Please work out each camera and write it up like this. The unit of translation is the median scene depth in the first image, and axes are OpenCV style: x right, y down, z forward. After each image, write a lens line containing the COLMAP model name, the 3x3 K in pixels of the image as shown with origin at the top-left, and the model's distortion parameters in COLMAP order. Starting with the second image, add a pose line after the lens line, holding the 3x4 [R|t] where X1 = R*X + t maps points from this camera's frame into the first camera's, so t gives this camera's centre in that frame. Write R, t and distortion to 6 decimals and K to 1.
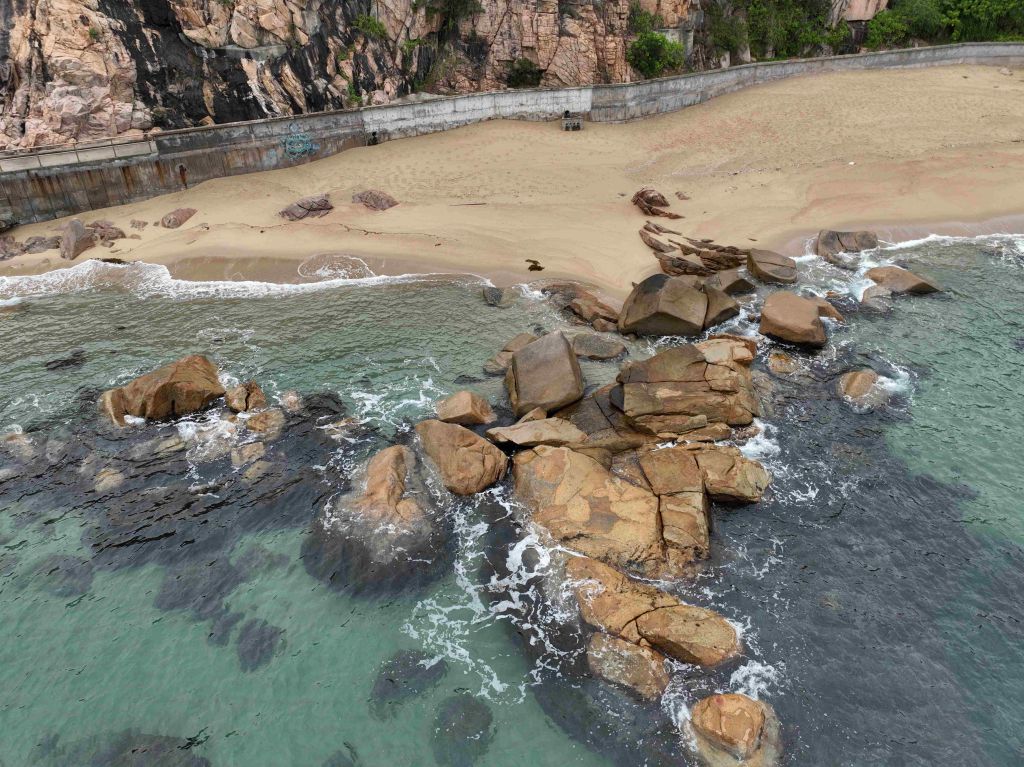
lens RADIAL K [[776.1, 0, 522.4], [0, 776.1, 383.3], [0, 0, 1]] dist [-0.008531, 0.025211]
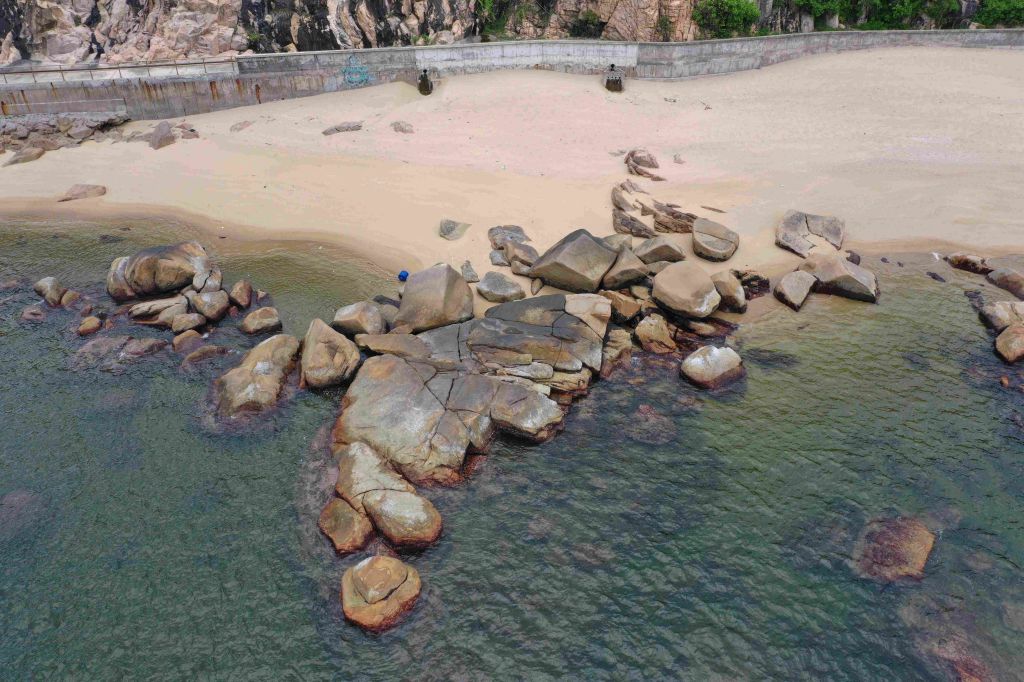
lens RADIAL K [[799.3, 0, 510.7], [0, 799.3, 342.2], [0, 0, 1]] dist [-0.009896, -0.000951]
pose [[0.953372, 0.174425, -0.246287, 0.286219], [-0.166093, 0.984610, 0.054377, -0.021072], [0.251982, -0.010935, 0.967670, -0.086986]]
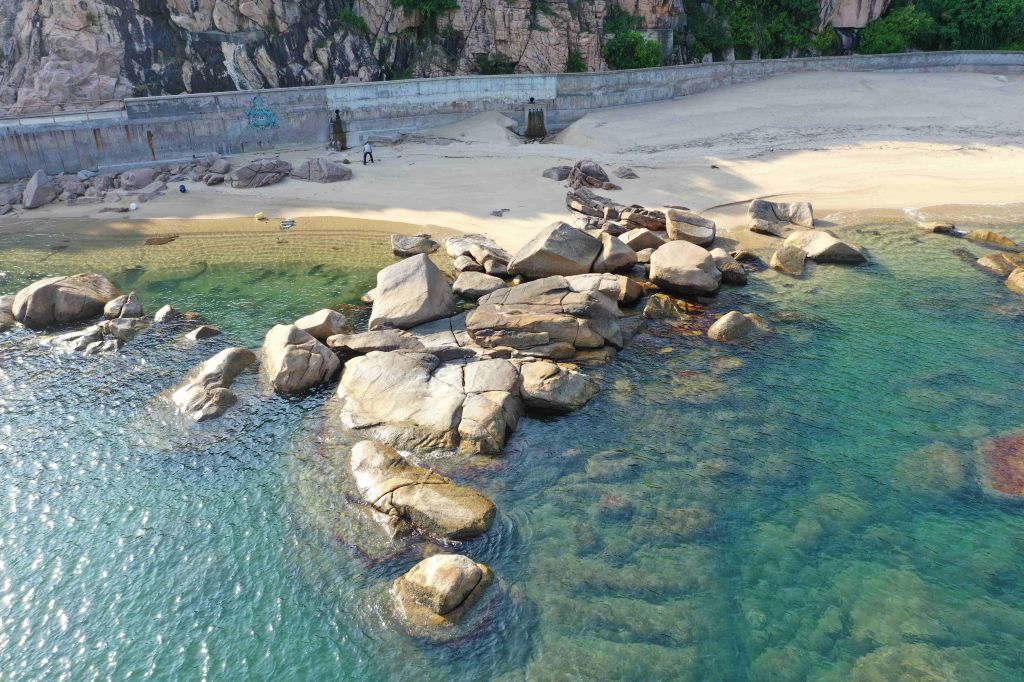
lens RADIAL K [[799.3, 0, 510.7], [0, 799.3, 342.2], [0, 0, 1]] dist [-0.009896, -0.000951]
pose [[0.993571, 0.044180, -0.104235, 0.170819], [-0.056393, 0.991496, -0.117288, 0.101054], [0.098166, 0.122412, 0.987613, 0.003148]]
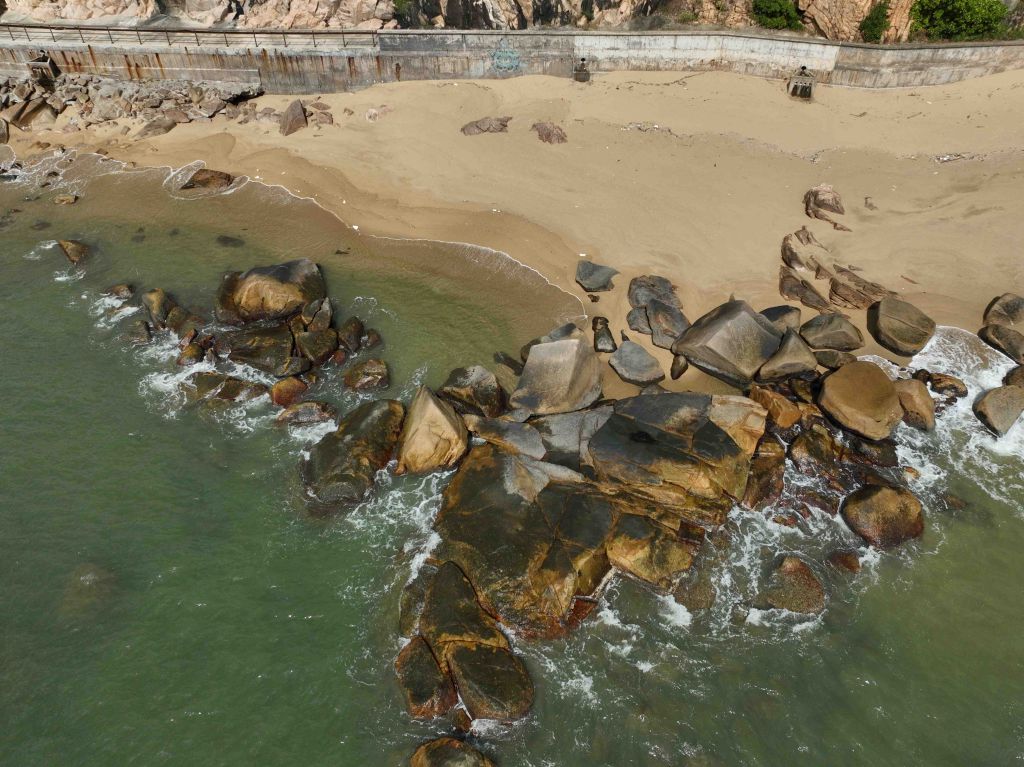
lens RADIAL K [[774.8, 0, 519.4], [0, 774.8, 384.0], [0, 0, 1]] dist [-0.012242, 0.036942]
pose [[0.880080, 0.325946, -0.345280, 0.217428], [-0.261679, 0.939721, 0.220109, -0.134368], [0.396210, -0.103361, 0.912323, 0.031437]]
